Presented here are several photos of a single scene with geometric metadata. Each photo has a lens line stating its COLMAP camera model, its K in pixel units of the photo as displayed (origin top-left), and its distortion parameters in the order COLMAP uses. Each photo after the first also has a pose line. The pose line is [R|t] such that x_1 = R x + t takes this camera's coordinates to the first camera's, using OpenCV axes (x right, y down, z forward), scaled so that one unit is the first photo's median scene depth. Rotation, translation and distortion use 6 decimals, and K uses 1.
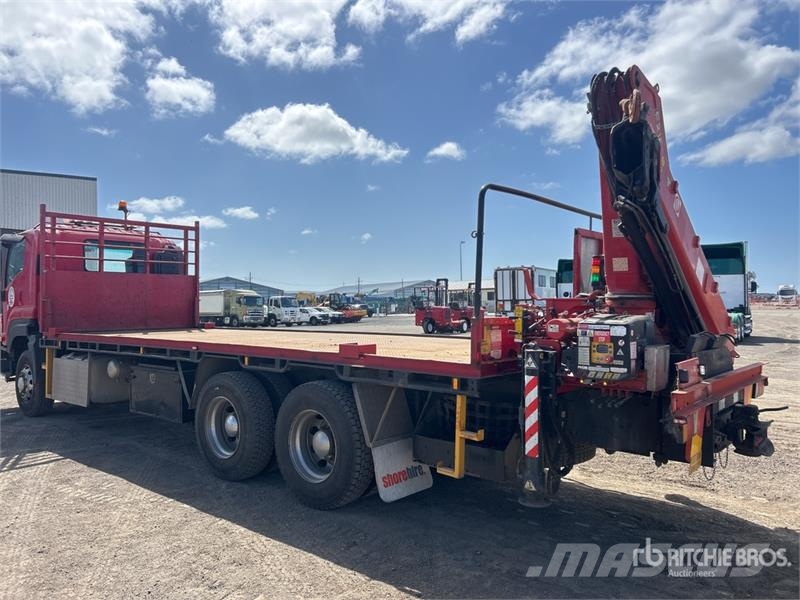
lens RADIAL K [[604.0, 0, 396.1], [0, 604.0, 294.8], [0, 0, 1]] dist [0.064803, -0.087511]
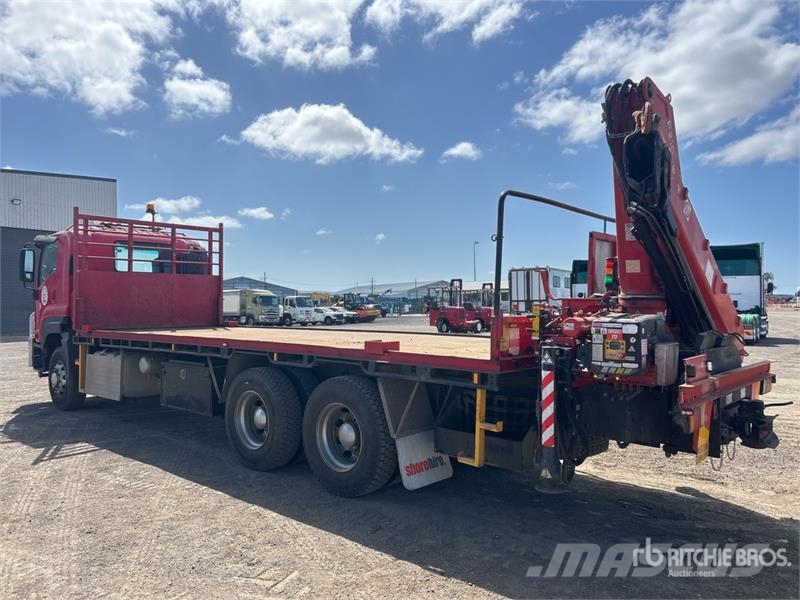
lens RADIAL K [[614.8, 0, 393.2], [0, 614.8, 301.7], [0, 0, 1]] dist [0.073623, -0.103785]
pose [[0.999714, 0.003256, -0.023704, -0.010921], [-0.003004, 0.999939, 0.010631, 0.000588], [0.023737, -0.010557, 0.999662, -0.042753]]
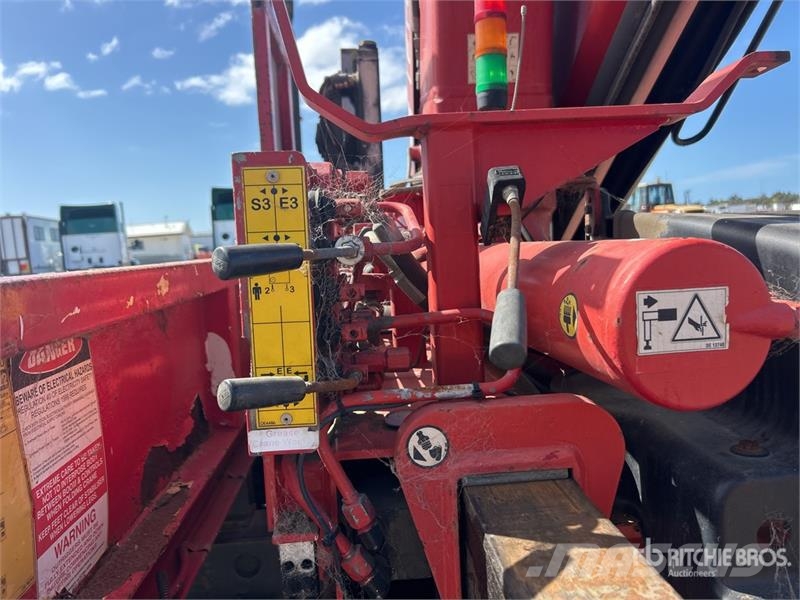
lens RADIAL K [[604.0, 0, 396.1], [0, 604.0, 294.8], [0, 0, 1]] dist [0.064803, -0.087511]
pose [[0.714793, -0.100183, 0.692124, 0.068036], [0.049852, 0.994468, 0.092462, 0.017658], [-0.697557, -0.031587, 0.715832, 0.452711]]
